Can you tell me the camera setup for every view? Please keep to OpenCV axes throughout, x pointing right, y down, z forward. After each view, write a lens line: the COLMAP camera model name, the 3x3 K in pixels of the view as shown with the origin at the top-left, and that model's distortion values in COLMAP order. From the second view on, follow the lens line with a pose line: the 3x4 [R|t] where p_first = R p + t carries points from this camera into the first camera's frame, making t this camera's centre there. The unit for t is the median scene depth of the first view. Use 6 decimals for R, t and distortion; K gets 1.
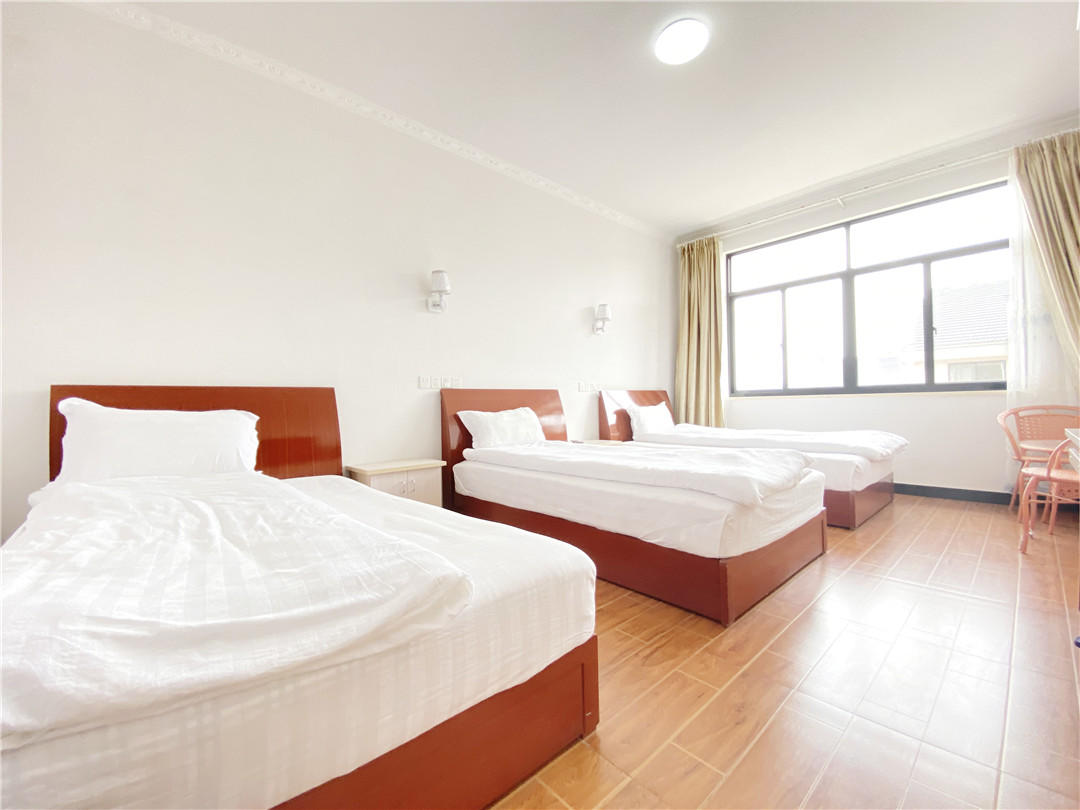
lens RADIAL K [[438.8, 0, 540.0], [0, 438.8, 405.0], [0, 0, 1]] dist [0.018731, -0.020231]
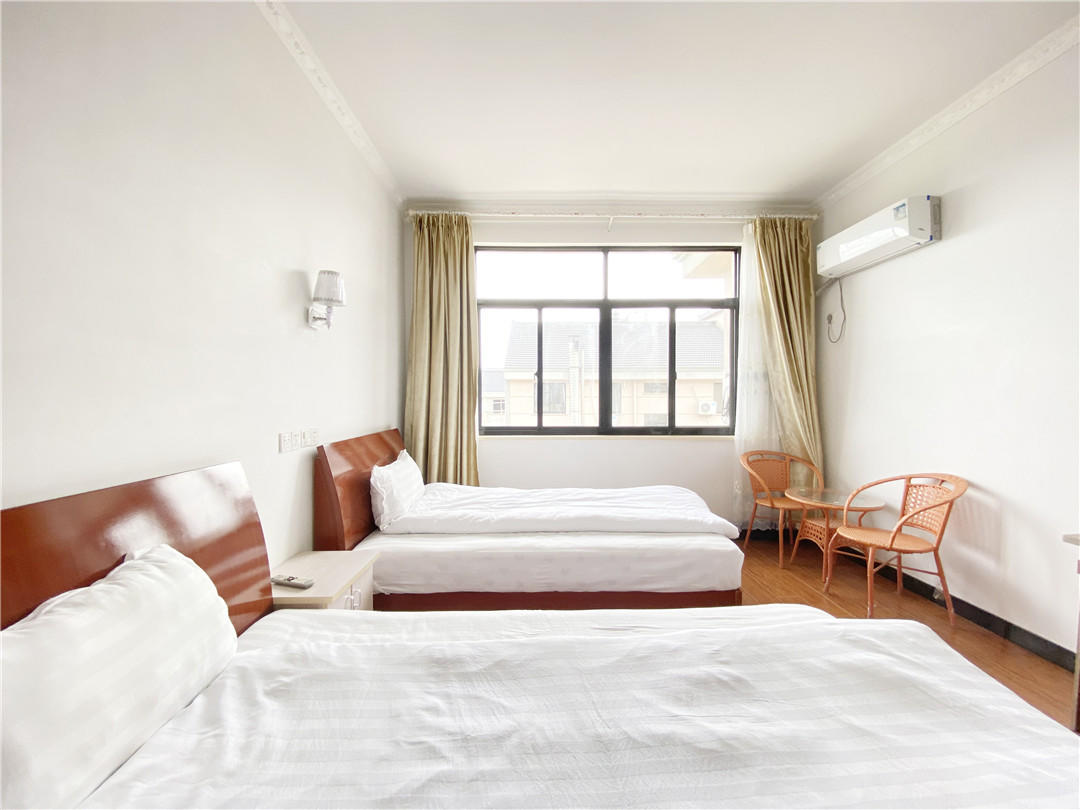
lens RADIAL K [[438.8, 0, 540.0], [0, 438.8, 405.0], [0, 0, 1]] dist [0.018731, -0.020231]
pose [[0.657624, 0.014759, 0.753202, -0.072375], [-0.012105, 0.999886, -0.009024, -0.075861], [-0.753249, -0.003183, 0.657727, 0.489423]]
